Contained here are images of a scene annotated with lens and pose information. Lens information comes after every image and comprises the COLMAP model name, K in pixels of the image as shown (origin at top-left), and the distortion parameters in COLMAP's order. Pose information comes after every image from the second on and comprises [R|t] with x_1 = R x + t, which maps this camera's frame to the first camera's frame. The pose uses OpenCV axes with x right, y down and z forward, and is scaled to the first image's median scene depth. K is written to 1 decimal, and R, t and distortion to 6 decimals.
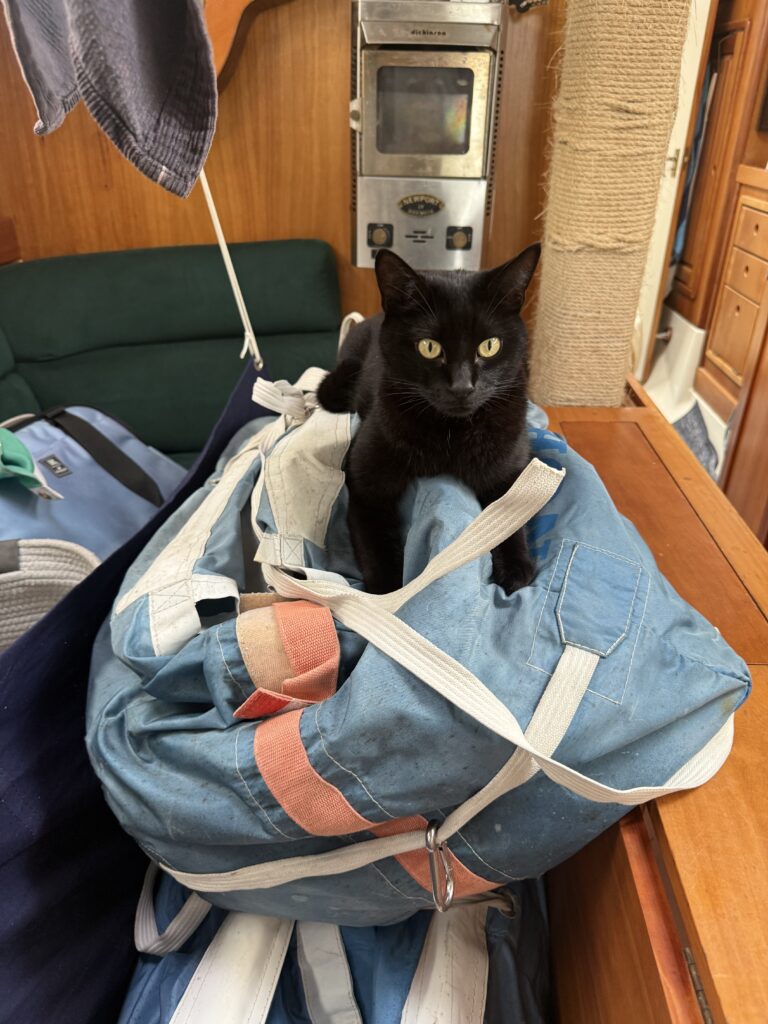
lens RADIAL K [[717.6, 0, 384.0], [0, 717.6, 512.0], [0, 0, 1]] dist [-0.026158, -0.006866]
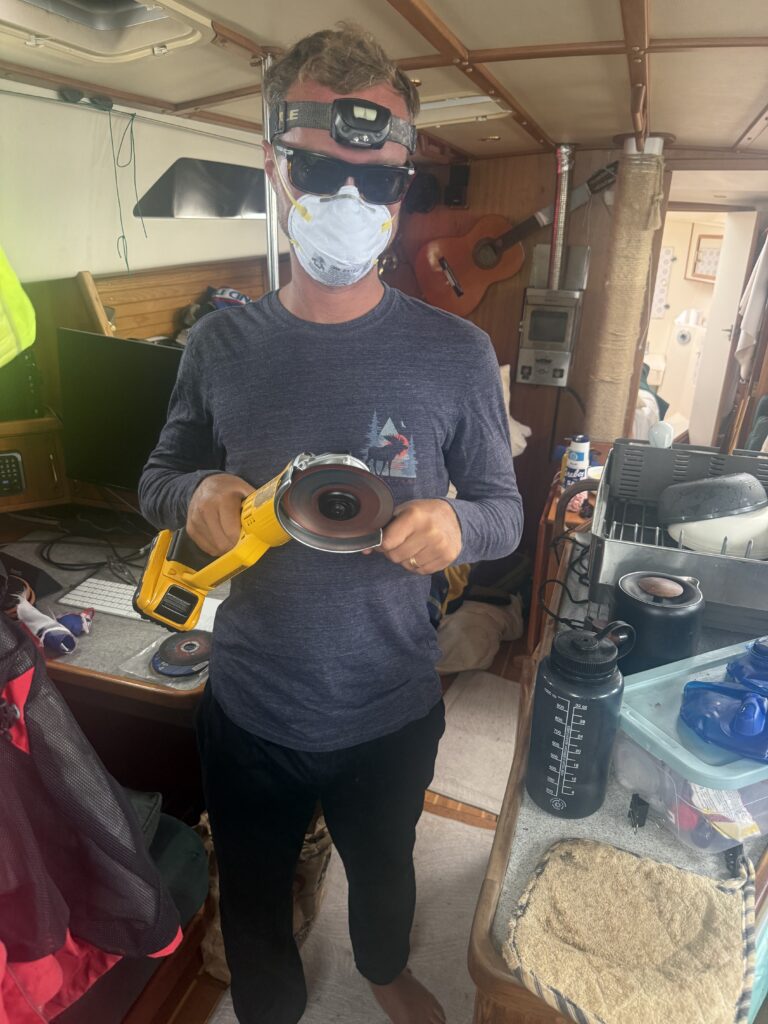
lens RADIAL K [[717.6, 0, 384.0], [0, 717.6, 512.0], [0, 0, 1]] dist [-0.026158, -0.006866]
pose [[0.961030, 0.109274, -0.253930, 0.208135], [-0.143973, 0.981995, -0.122303, 0.488149], [0.235993, 0.154096, 0.959459, -1.475462]]
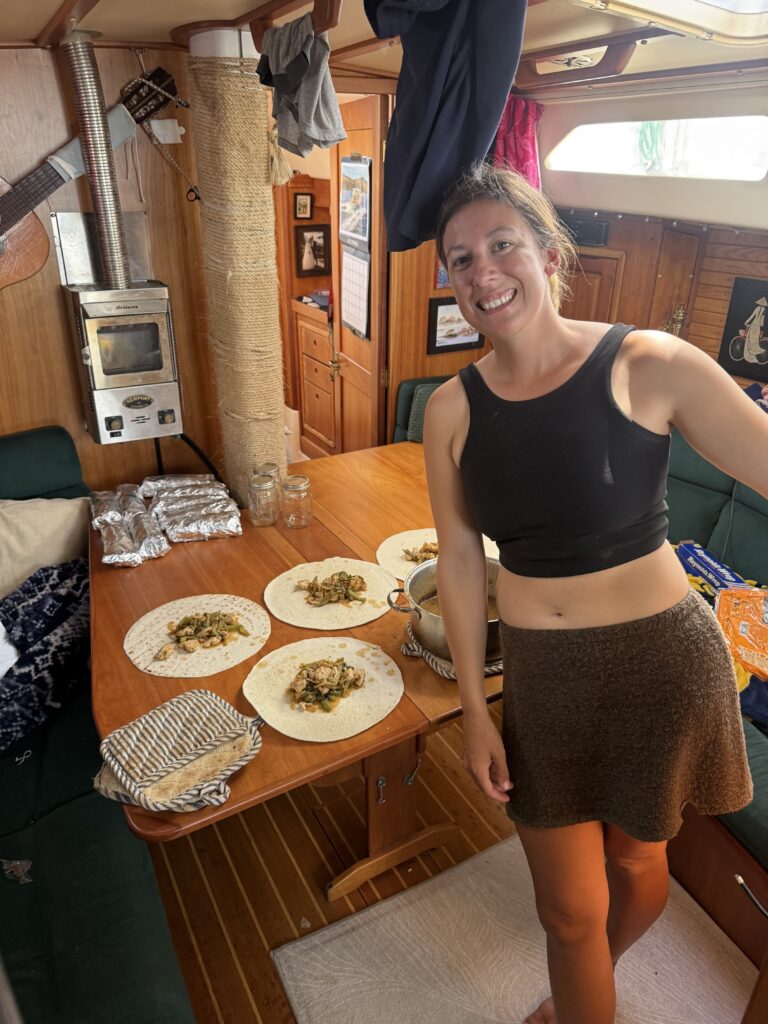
lens RADIAL K [[717.6, 0, 384.0], [0, 717.6, 512.0], [0, 0, 1]] dist [-0.026158, -0.006866]
pose [[0.833349, -0.241432, 0.497233, -0.333328], [0.273057, 0.961952, 0.009440, -0.059310], [-0.480593, 0.127906, 0.867566, -0.591059]]
